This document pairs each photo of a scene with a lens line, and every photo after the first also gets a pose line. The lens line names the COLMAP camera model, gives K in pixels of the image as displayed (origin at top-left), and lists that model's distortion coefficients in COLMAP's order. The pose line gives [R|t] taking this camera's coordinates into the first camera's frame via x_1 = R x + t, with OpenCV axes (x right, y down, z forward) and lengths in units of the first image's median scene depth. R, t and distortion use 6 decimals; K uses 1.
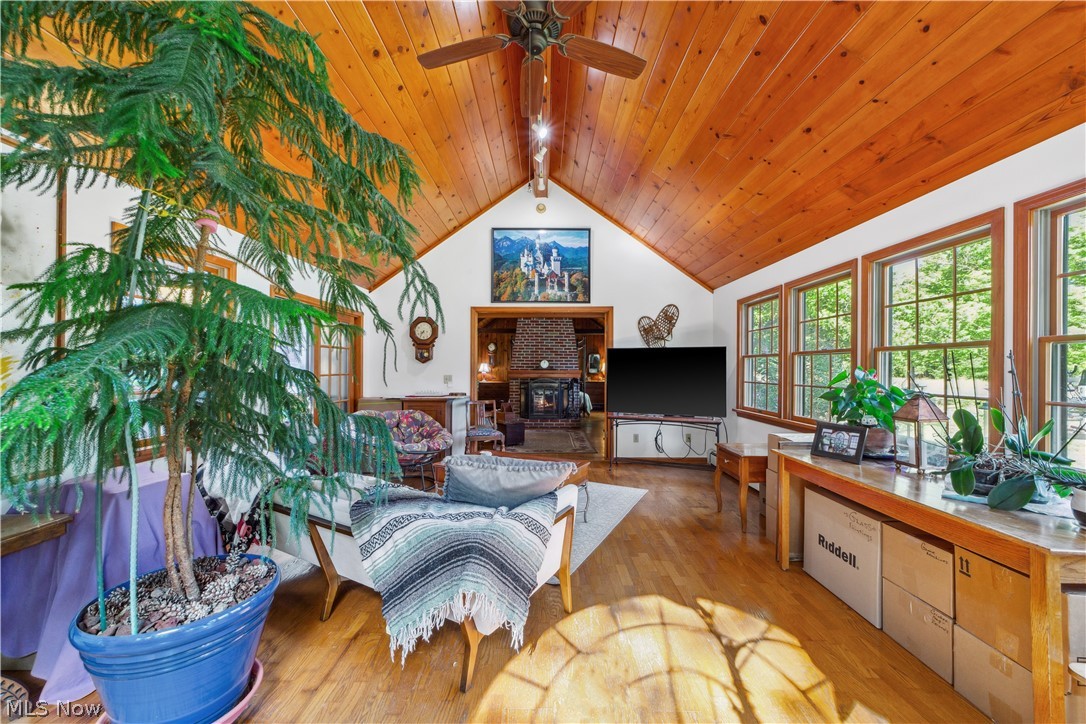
lens RADIAL K [[416.6, 0, 545.2], [0, 416.6, 364.3], [0, 0, 1]] dist [-0.009766, 0.003617]
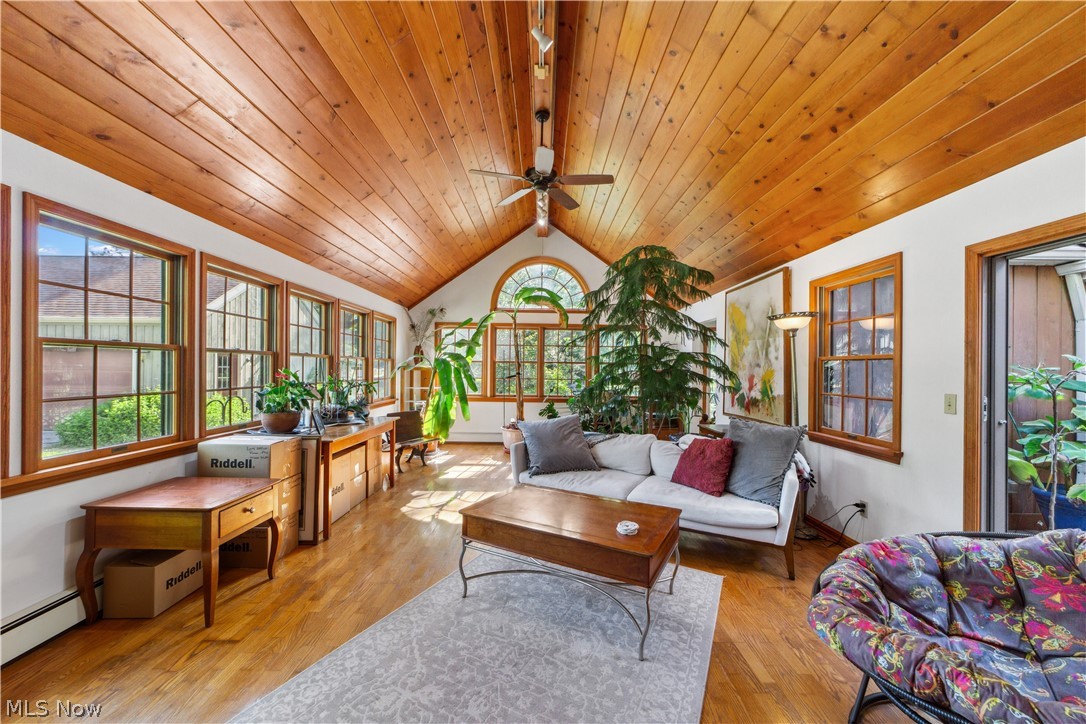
lens RADIAL K [[416.6, 0, 543.2], [0, 416.6, 364.5], [0, 0, 1]] dist [-0.009766, 0.003617]
pose [[-0.999806, -0.014173, 0.013714, -0.027133], [-0.014334, 0.999829, -0.011698, 0.001317], [-0.013546, -0.011892, -0.999838, 1.055329]]
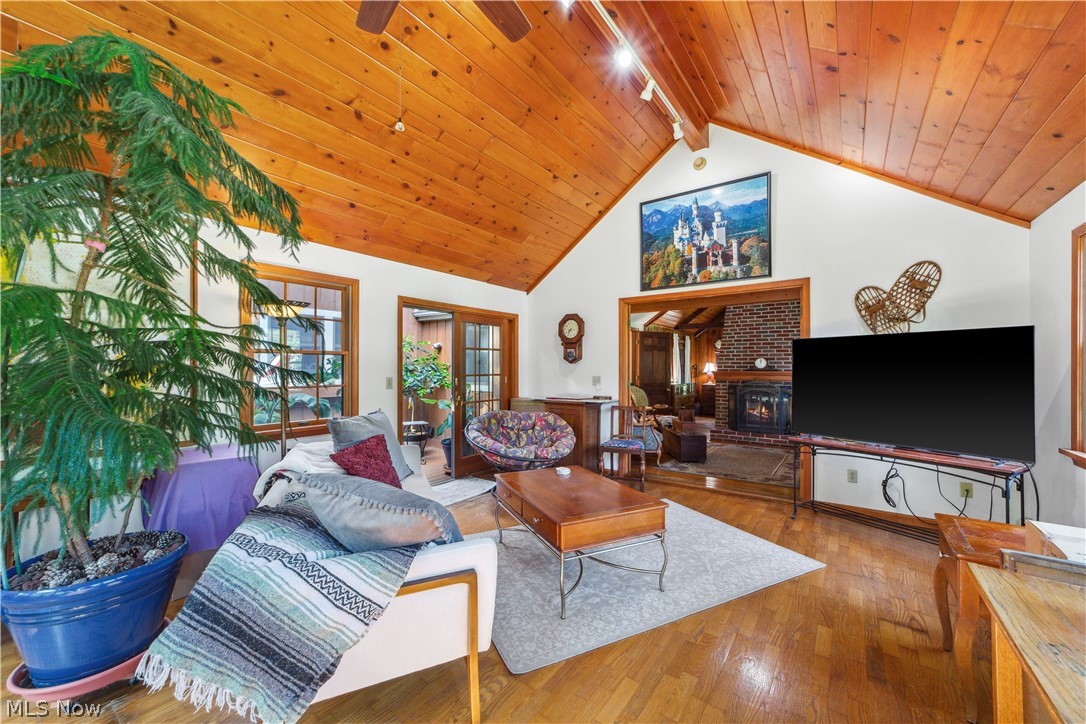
lens RADIAL K [[416.6, 0, 547.1], [0, 416.6, 364.9], [0, 0, 1]] dist [-0.009766, 0.003617]
pose [[0.805647, -0.006607, -0.592358, 0.219367], [0.006952, 0.999974, -0.001699, 0.001998], [0.592355, -0.002749, 0.805673, 0.203621]]
